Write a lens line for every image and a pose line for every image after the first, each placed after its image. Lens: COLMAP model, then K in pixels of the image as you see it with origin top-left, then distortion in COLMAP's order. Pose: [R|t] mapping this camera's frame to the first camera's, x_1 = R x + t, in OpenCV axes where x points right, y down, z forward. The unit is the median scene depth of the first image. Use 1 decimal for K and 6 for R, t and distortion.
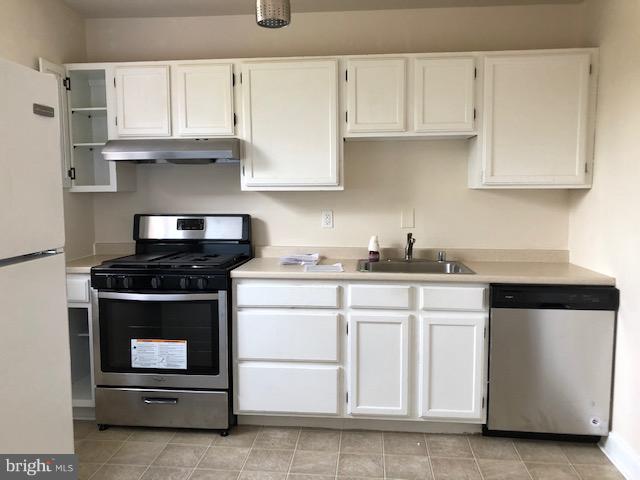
lens RADIAL K [[520.3, 0, 320.7], [0, 520.3, 237.1], [0, 0, 1]] dist [-0.027164, 0.049732]
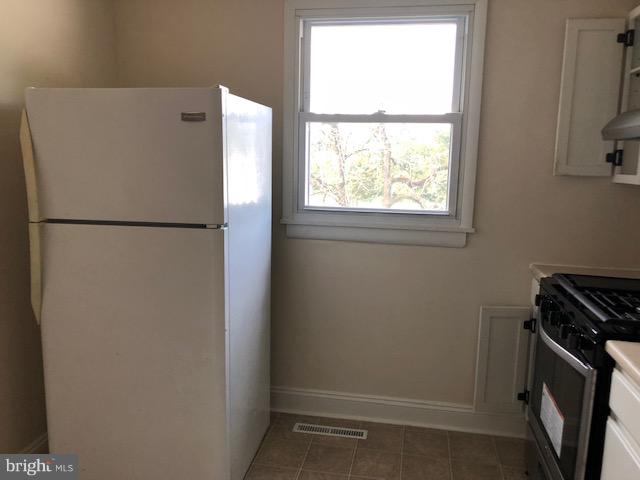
lens RADIAL K [[520.3, 0, 320.7], [0, 520.3, 237.1], [0, 0, 1]] dist [-0.027164, 0.049732]
pose [[-0.077524, 0.157768, -0.984428, 0.333037], [-0.108004, 0.980260, 0.165606, -0.089653], [0.991123, 0.119160, -0.058954, 0.637838]]
